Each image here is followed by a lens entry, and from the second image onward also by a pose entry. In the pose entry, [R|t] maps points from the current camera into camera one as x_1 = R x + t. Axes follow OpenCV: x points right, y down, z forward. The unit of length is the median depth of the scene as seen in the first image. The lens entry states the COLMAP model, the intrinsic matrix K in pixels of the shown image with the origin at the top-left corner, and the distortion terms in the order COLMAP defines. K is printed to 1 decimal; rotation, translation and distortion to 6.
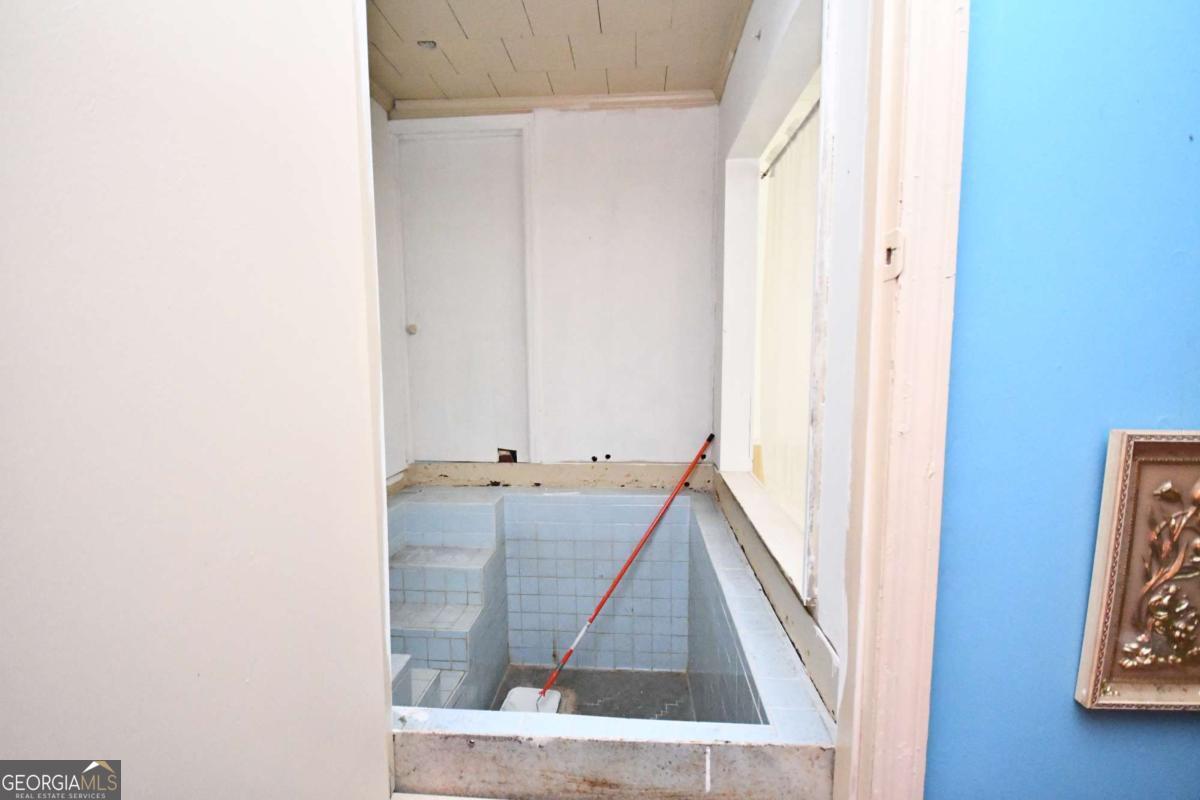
lens RADIAL K [[523.2, 0, 598.8], [0, 523.2, 400.1], [0, 0, 1]] dist [0.014836, -0.017226]
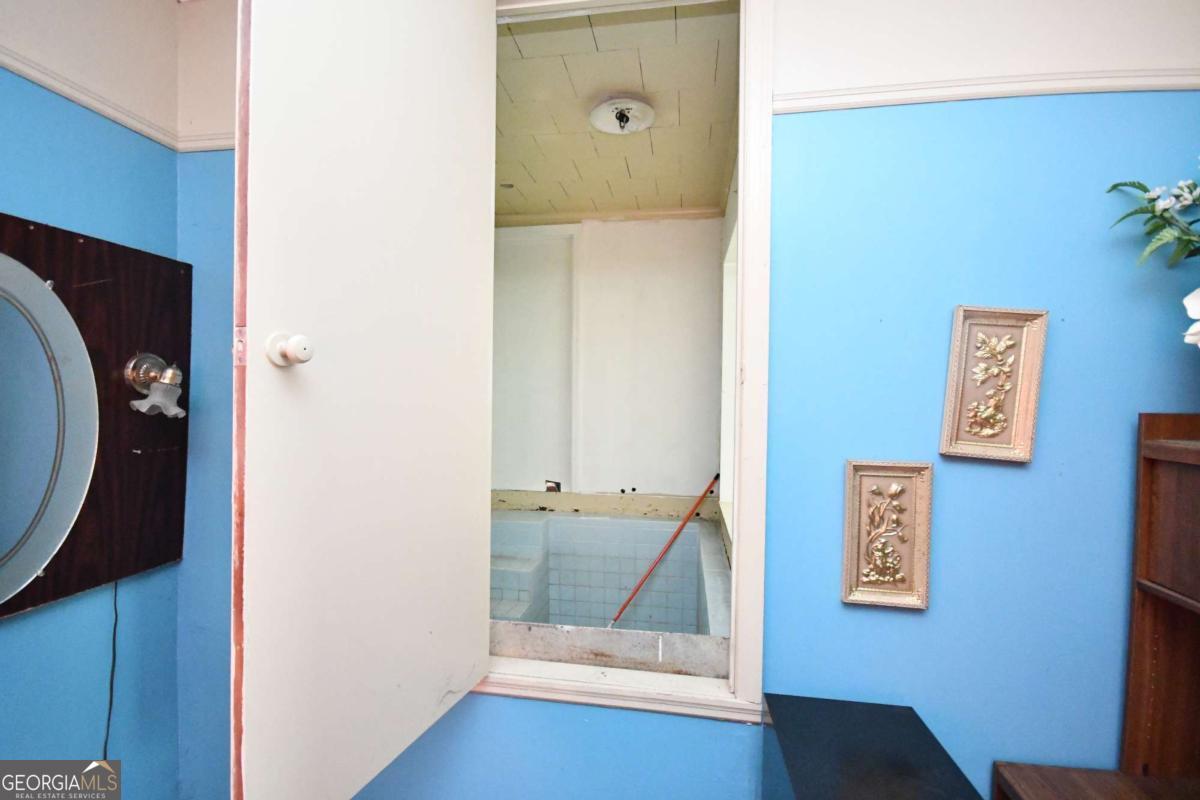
lens RADIAL K [[523.2, 0, 598.8], [0, 523.2, 400.1], [0, 0, 1]] dist [0.014836, -0.017226]
pose [[0.995855, 0.018522, -0.089052, 0.044871], [-0.026260, 0.995904, -0.086525, 0.007273], [0.087085, 0.088504, 0.992262, -0.271412]]
